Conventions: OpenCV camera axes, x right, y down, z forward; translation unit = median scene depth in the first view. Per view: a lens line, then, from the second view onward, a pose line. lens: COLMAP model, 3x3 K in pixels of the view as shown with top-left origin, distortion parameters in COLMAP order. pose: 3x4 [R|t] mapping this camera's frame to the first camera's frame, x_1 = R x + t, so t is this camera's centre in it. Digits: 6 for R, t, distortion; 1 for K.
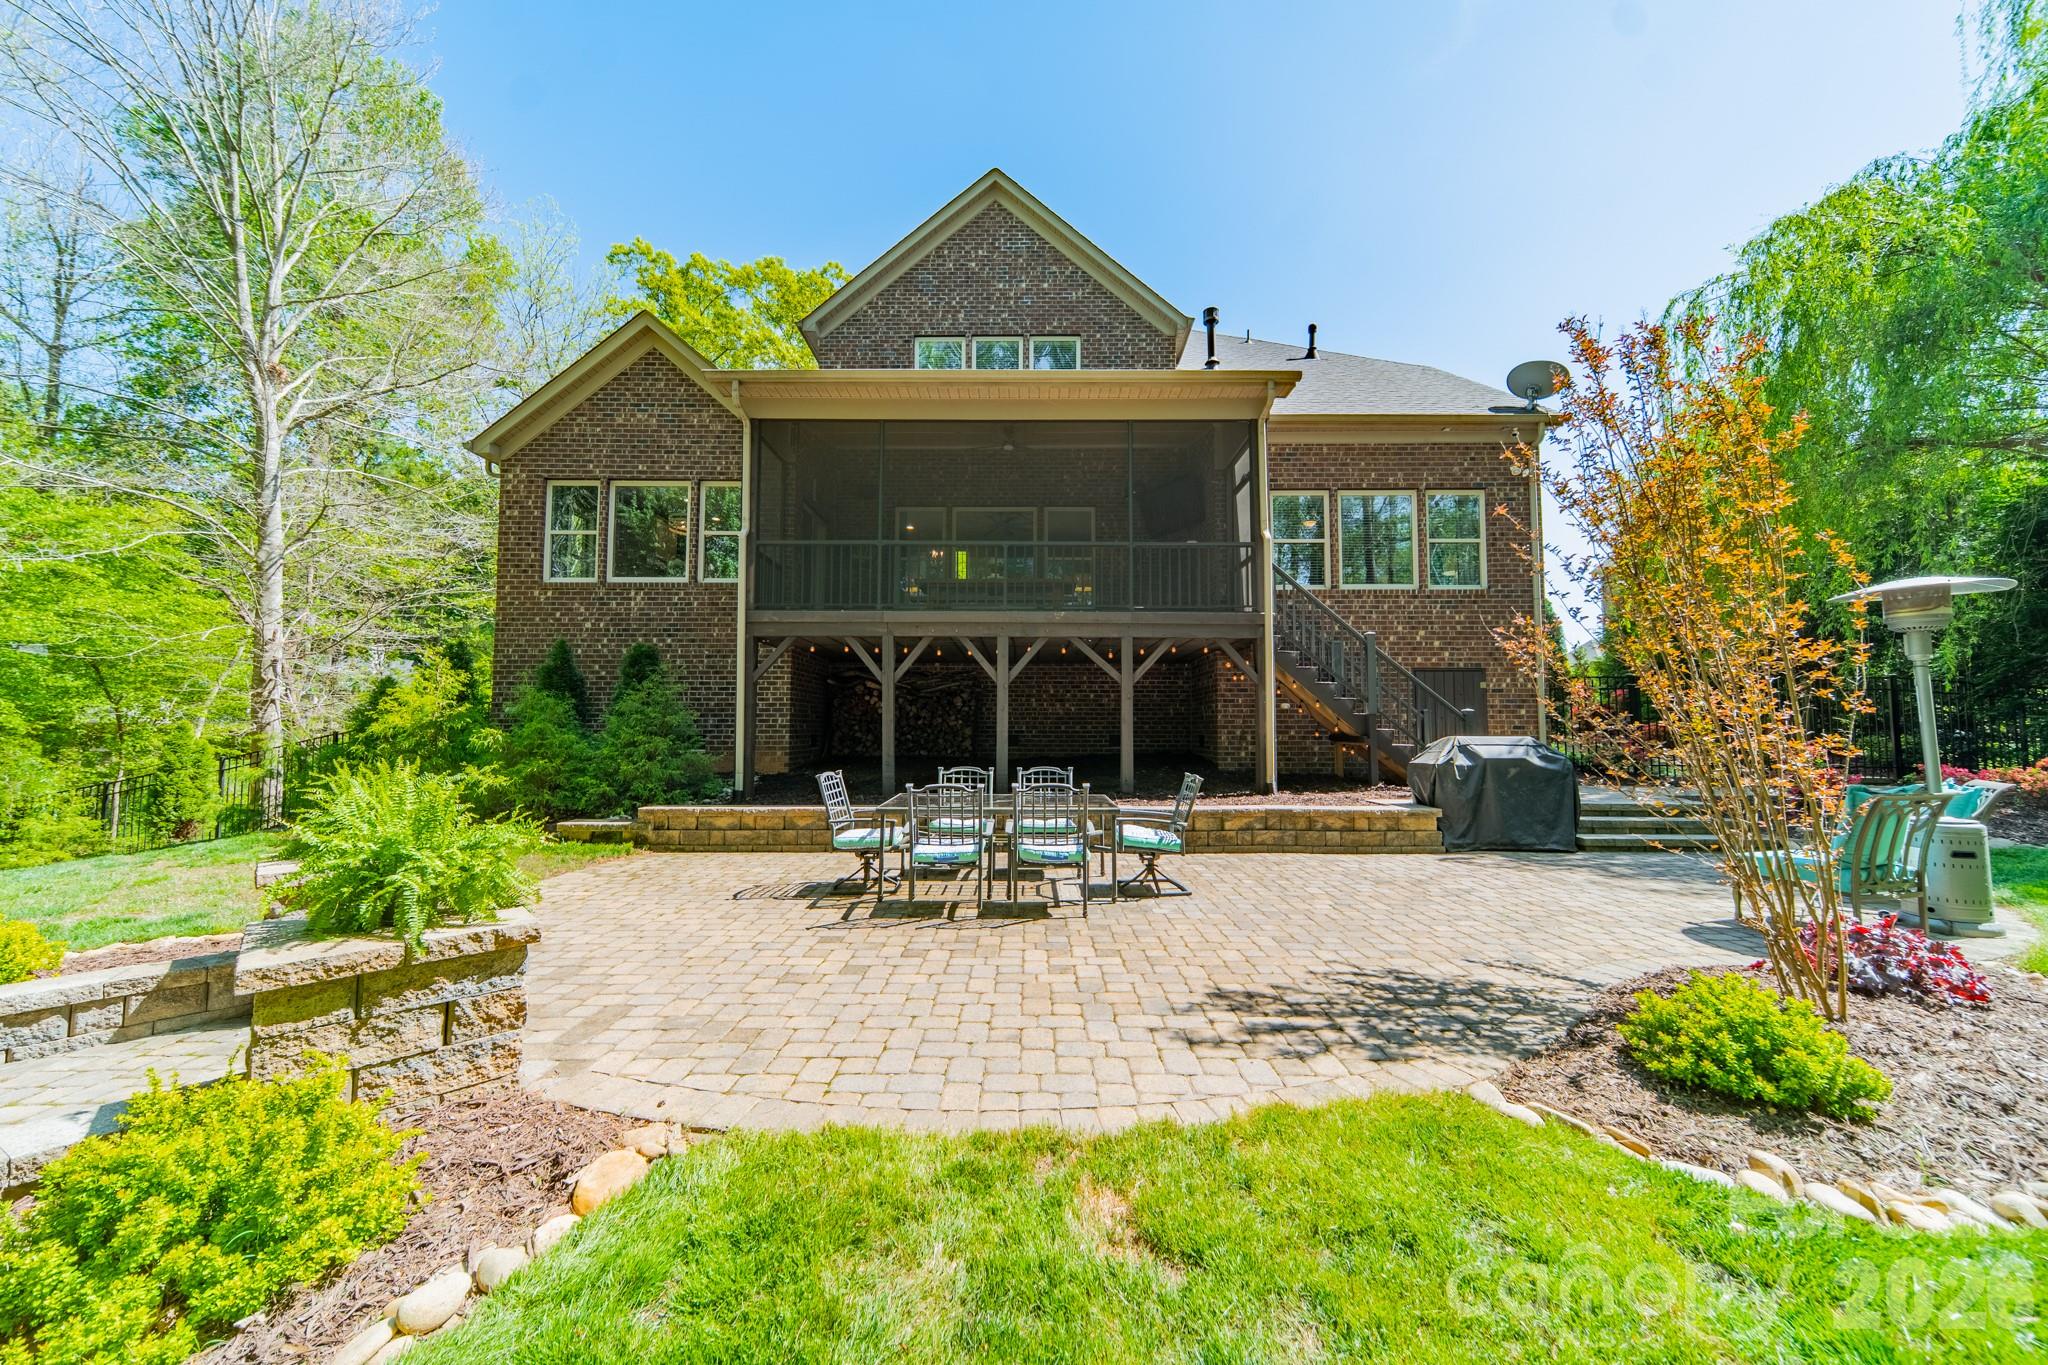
lens RADIAL K [[758.1, 0, 1024.0], [0, 758.1, 682.5], [0, 0, 1]] dist [-0.000494, -0.000011]
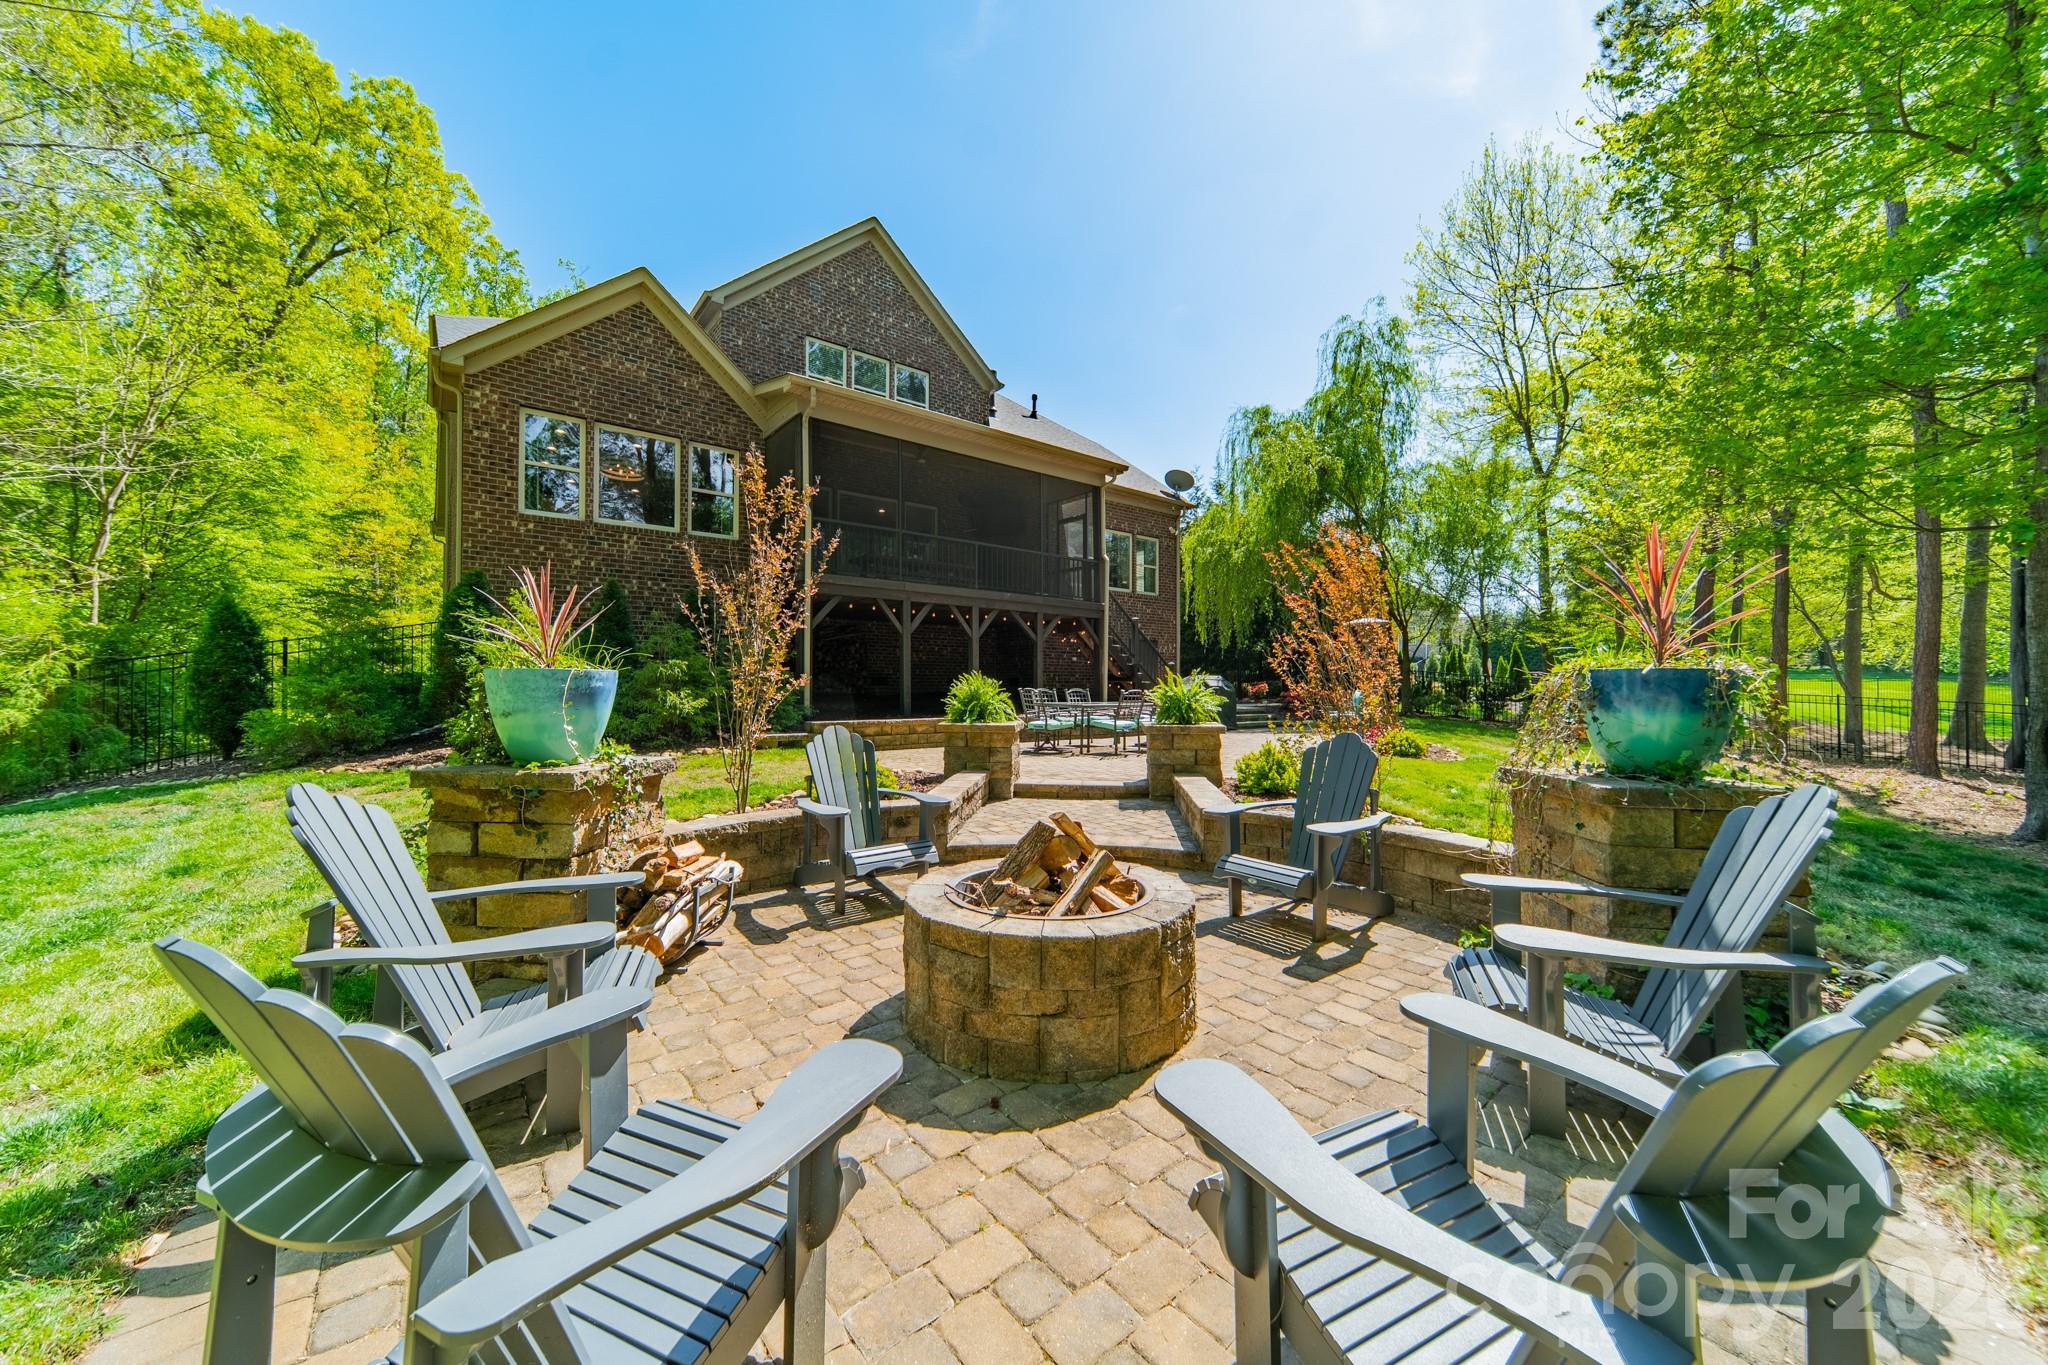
lens RADIAL K [[714.6, 0, 1024.0], [0, 714.6, 682.5], [0, 0, 1]] dist [-0.000879, -0.000032]
pose [[0.778834, -0.001736, 0.627228, -0.693195], [-0.046225, 0.997118, 0.060157, 0.000838], [-0.625525, -0.075846, 0.776509, -0.141064]]
